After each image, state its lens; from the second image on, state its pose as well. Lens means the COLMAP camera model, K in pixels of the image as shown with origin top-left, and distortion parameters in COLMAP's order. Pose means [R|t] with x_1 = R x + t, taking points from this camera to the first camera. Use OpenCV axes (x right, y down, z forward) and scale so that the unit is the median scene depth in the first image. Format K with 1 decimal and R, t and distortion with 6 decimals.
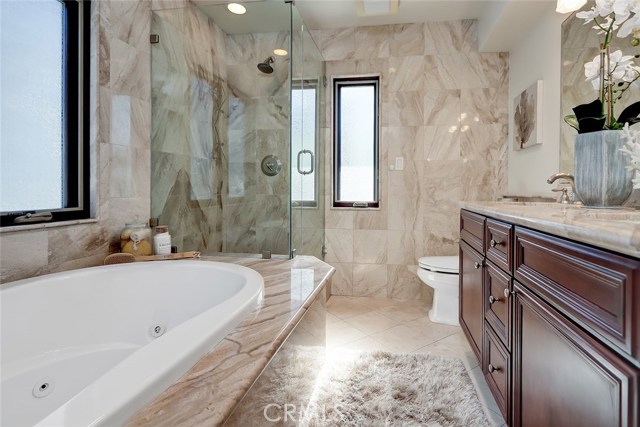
lens RADIAL K [[295.8, 0, 327.2], [0, 295.8, 190.7], [0, 0, 1]] dist [0.000076, -0.000043]
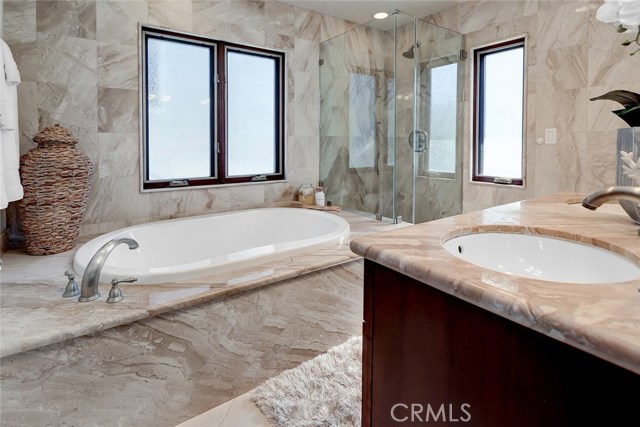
lens RADIAL K [[293.4, 0, 317.9], [0, 293.4, 146.9], [0, 0, 1]] dist [0.000346, 0.000049]
pose [[0.711223, -0.003546, -0.702958, 0.391484], [0.003420, 0.999993, -0.001584, -0.067215], [0.702958, -0.001278, 0.711230, -0.066452]]
